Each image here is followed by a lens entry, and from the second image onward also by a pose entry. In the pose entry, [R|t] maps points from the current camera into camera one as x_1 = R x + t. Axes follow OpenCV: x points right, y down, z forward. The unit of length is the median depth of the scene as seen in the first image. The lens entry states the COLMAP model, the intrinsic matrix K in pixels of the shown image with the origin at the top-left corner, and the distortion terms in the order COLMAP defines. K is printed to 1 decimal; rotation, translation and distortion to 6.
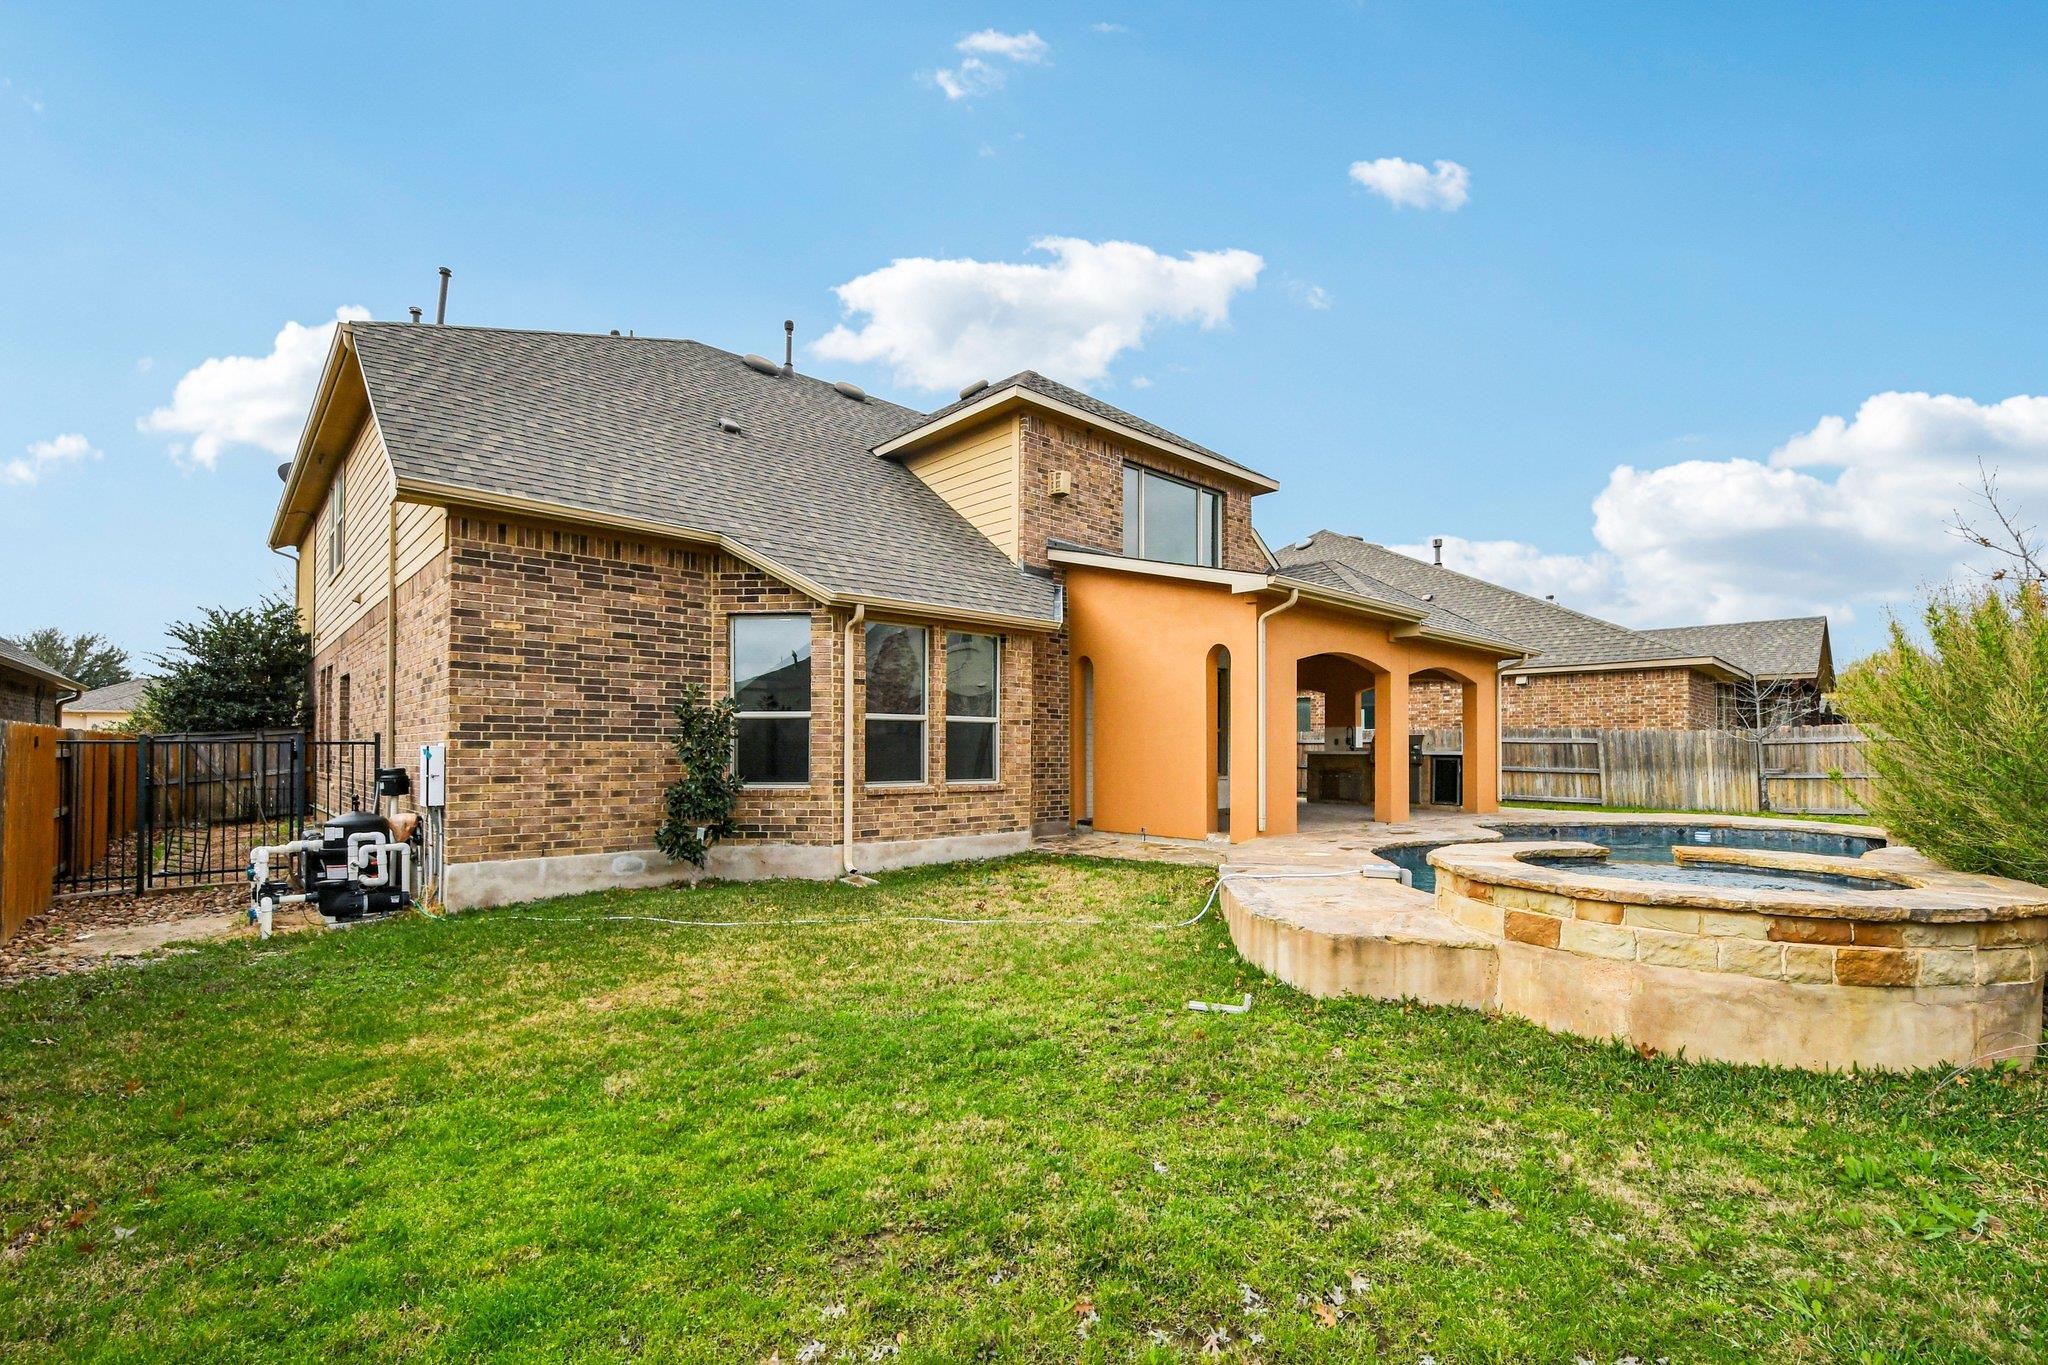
lens RADIAL K [[911.4, 0, 1019.7], [0, 911.4, 736.1], [0, 0, 1]] dist [-0.001027, -0.005369]
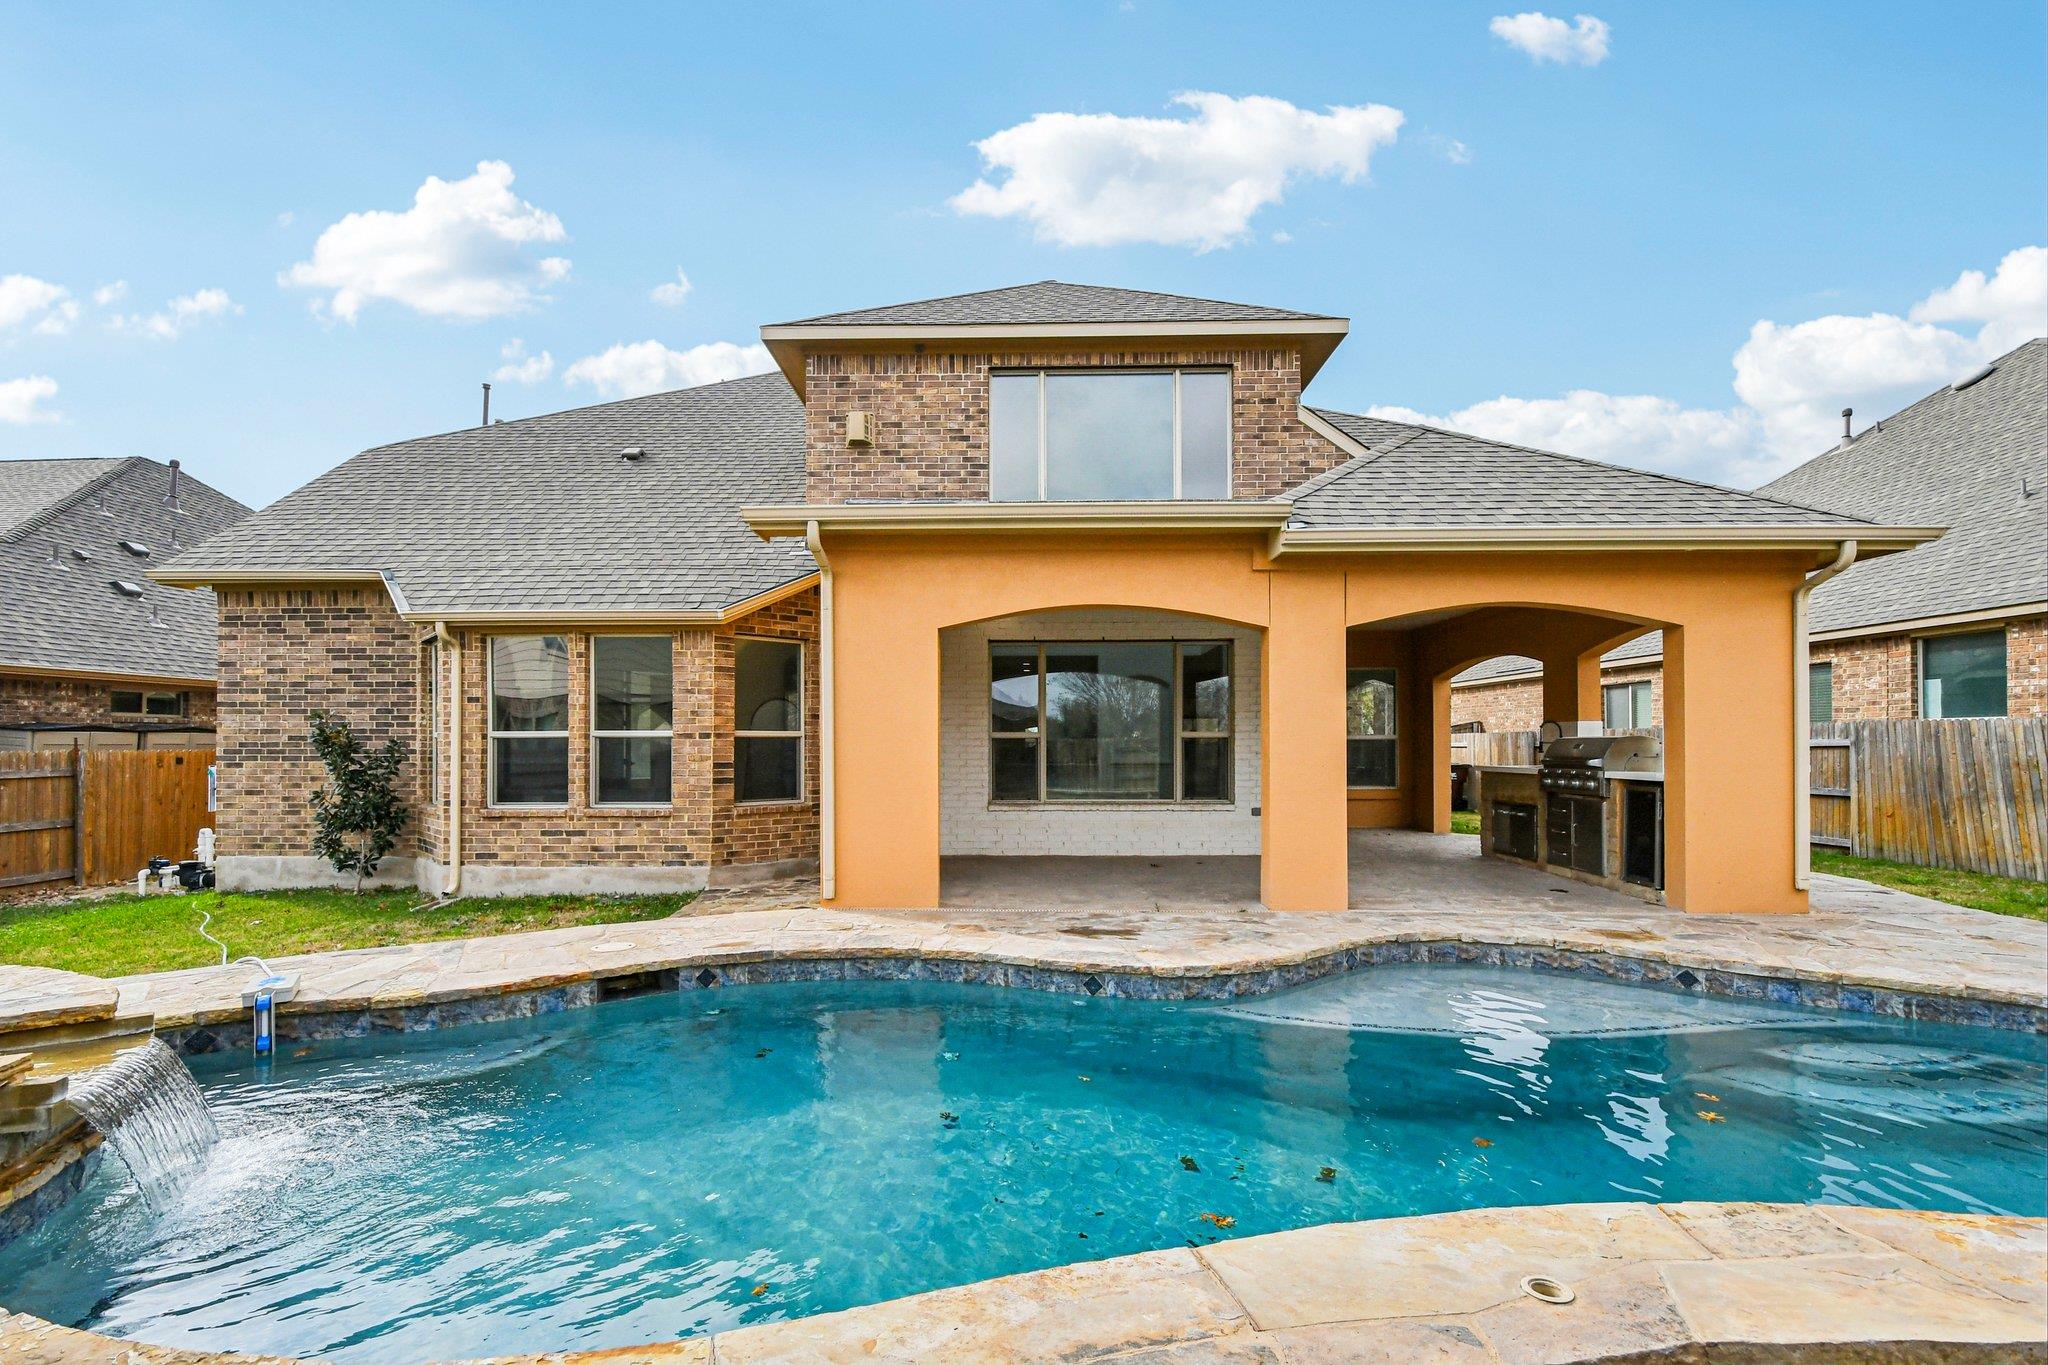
lens RADIAL K [[911.4, 0, 1019.7], [0, 911.4, 736.1], [0, 0, 1]] dist [-0.001027, -0.005369]
pose [[0.721336, -0.013407, -0.692456, 0.875182], [0.016275, 0.999865, -0.002405, -0.008455], [0.692394, -0.009535, 0.721456, 0.668882]]
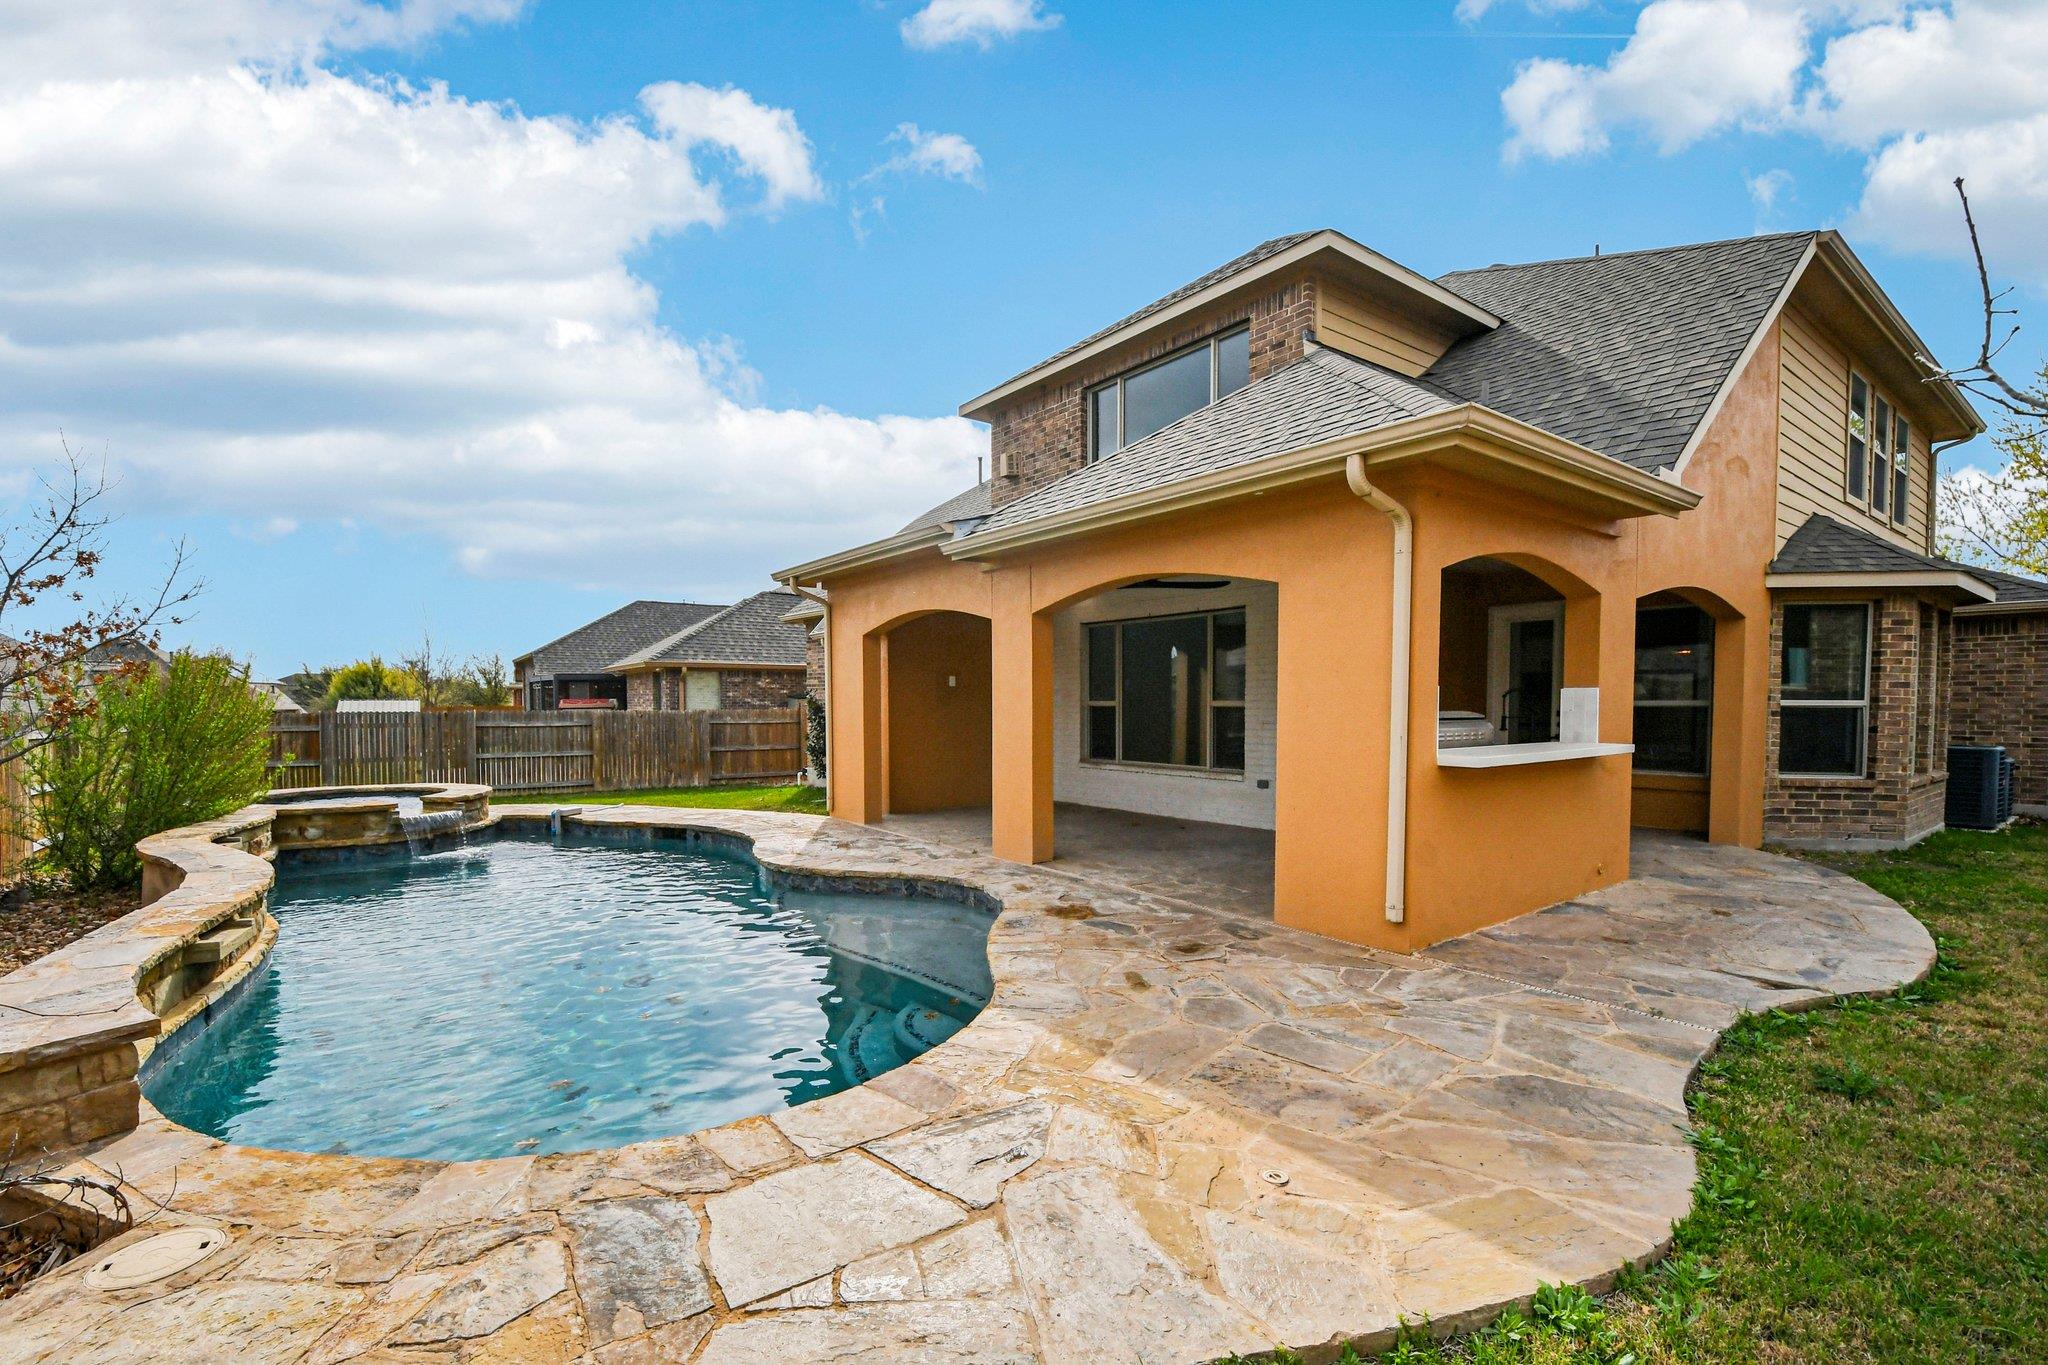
lens RADIAL K [[911.4, 0, 1019.7], [0, 911.4, 736.1], [0, 0, 1]] dist [-0.001027, -0.005369]
pose [[-0.095639, 0.022674, -0.995158, 1.347167], [0.011748, 0.999697, 0.021648, 0.002246], [0.995347, -0.009621, -0.095876, 1.407059]]
